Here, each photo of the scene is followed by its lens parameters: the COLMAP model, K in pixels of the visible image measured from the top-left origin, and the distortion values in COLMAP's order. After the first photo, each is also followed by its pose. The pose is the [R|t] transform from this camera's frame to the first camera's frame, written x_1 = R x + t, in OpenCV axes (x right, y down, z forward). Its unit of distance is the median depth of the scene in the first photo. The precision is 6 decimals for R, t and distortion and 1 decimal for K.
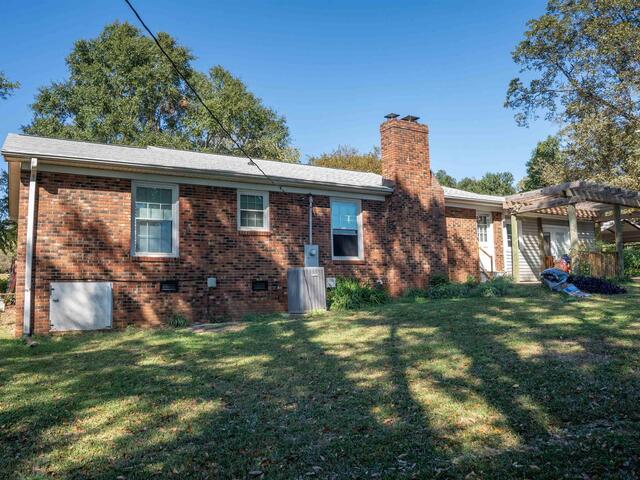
lens RADIAL K [[505.5, 0, 298.3], [0, 505.5, 237.6], [0, 0, 1]] dist [-0.154353, 0.140925]
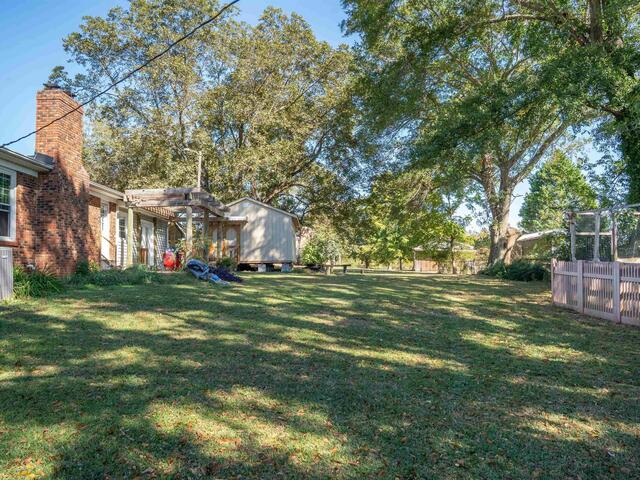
lens RADIAL K [[505.5, 0, 298.3], [0, 505.5, 237.6], [0, 0, 1]] dist [-0.154353, 0.140925]
pose [[0.539869, 0.070441, 0.838797, -0.319805], [-0.086856, 0.995835, -0.027726, 0.019384], [-0.837256, -0.057886, 0.543739, 0.135299]]
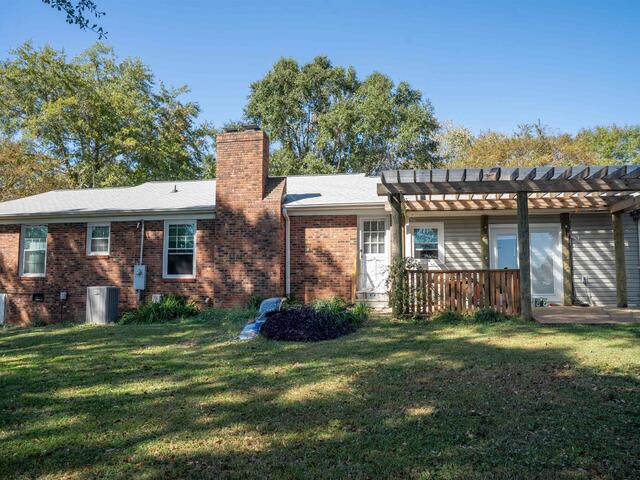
lens RADIAL K [[505.5, 0, 298.3], [0, 505.5, 237.6], [0, 0, 1]] dist [-0.154353, 0.140925]
pose [[0.744752, -0.037546, -0.666284, 0.996872], [0.050508, 0.998724, 0.000176, -0.028953], [0.665427, -0.033784, 0.745698, 0.380402]]
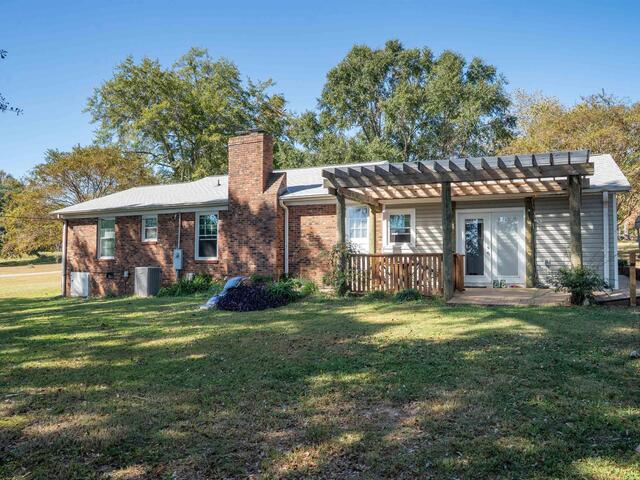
lens RADIAL K [[505.5, 0, 298.3], [0, 505.5, 237.6], [0, 0, 1]] dist [-0.154353, 0.140925]
pose [[0.535731, -0.016192, -0.844233, 1.308231], [0.073416, 0.996923, 0.027467, -0.030402], [0.841191, -0.076696, 0.535272, 0.514916]]
